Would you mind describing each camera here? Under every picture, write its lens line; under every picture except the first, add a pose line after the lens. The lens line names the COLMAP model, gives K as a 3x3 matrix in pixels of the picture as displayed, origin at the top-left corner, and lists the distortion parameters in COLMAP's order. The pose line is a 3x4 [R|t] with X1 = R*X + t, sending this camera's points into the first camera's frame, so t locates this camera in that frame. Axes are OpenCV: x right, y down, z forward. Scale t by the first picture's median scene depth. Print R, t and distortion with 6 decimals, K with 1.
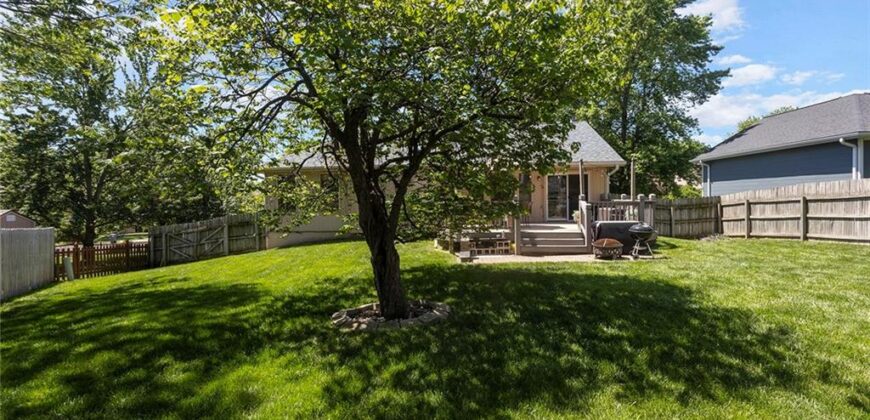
lens RADIAL K [[424.1, 0, 427.8], [0, 424.1, 214.0], [0, 0, 1]] dist [0.000948, 0.000500]
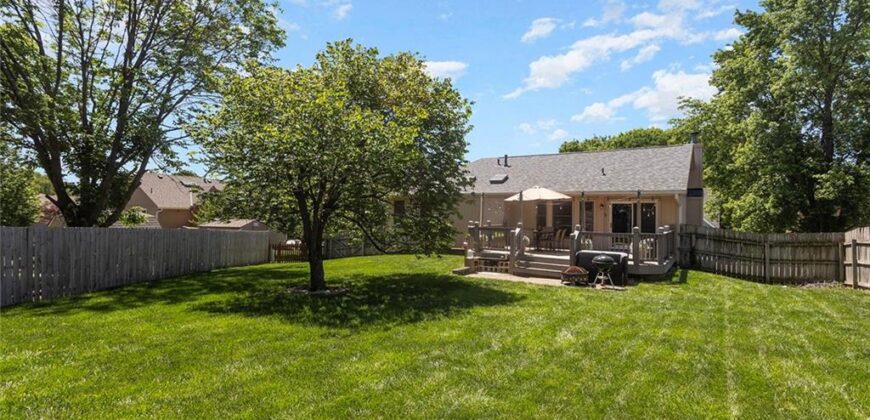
lens RADIAL K [[424.1, 0, 427.8], [0, 424.1, 214.0], [0, 0, 1]] dist [0.000948, 0.000500]
pose [[0.845473, 0.028408, -0.533262, 0.584622], [-0.048921, 0.998505, -0.024371, -0.026897], [0.531773, 0.046692, 0.845599, -0.103781]]
